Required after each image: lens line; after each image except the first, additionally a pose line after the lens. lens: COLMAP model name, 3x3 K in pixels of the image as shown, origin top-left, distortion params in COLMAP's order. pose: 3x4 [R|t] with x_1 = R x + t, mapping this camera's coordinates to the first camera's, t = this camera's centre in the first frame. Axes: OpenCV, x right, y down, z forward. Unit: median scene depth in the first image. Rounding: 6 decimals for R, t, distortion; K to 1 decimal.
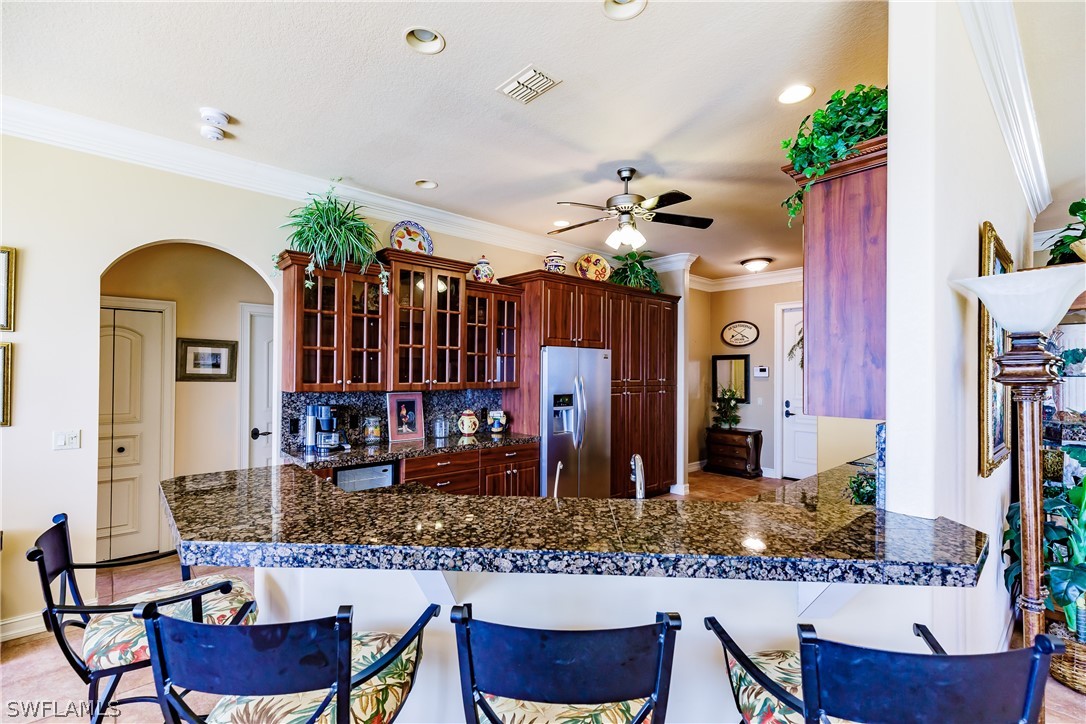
lens RADIAL K [[484.8, 0, 542.4], [0, 484.8, 367.2], [0, 0, 1]] dist [0.006231, 0.000113]
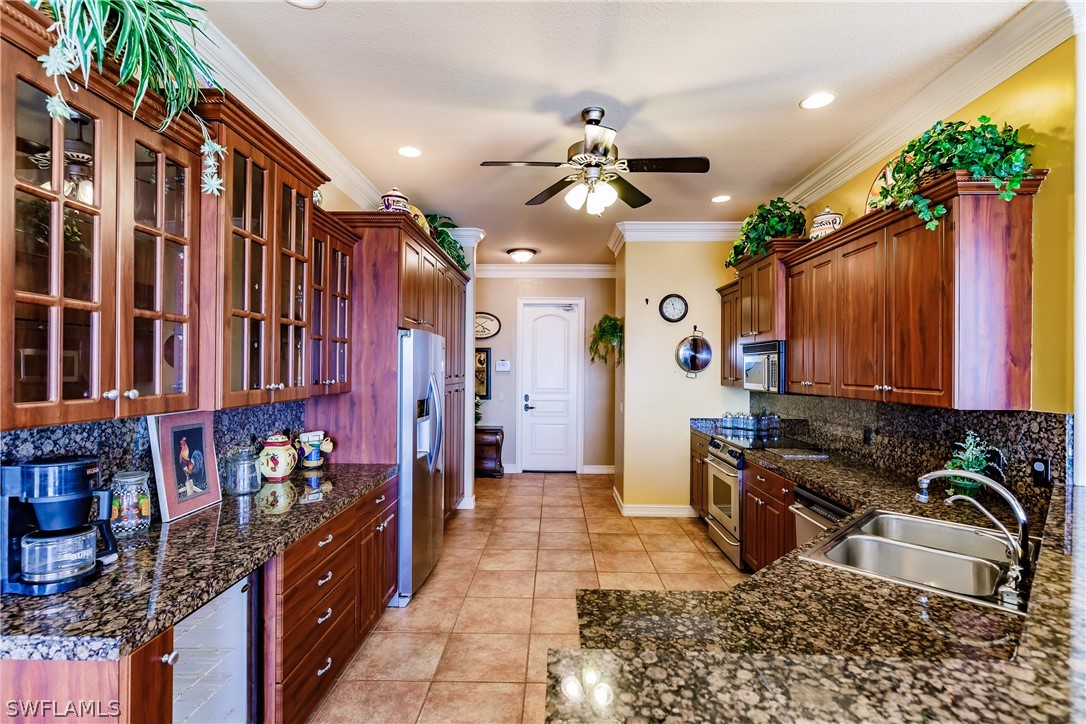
lens RADIAL K [[512.3, 0, 550.2], [0, 512.3, 367.2], [0, 0, 1]] dist [0.001601, 0.000006]
pose [[0.684700, -0.000974, 0.728825, -0.403910], [-0.009603, 0.999900, 0.010359, 0.000846], [-0.728762, -0.014092, 0.684622, 0.400855]]
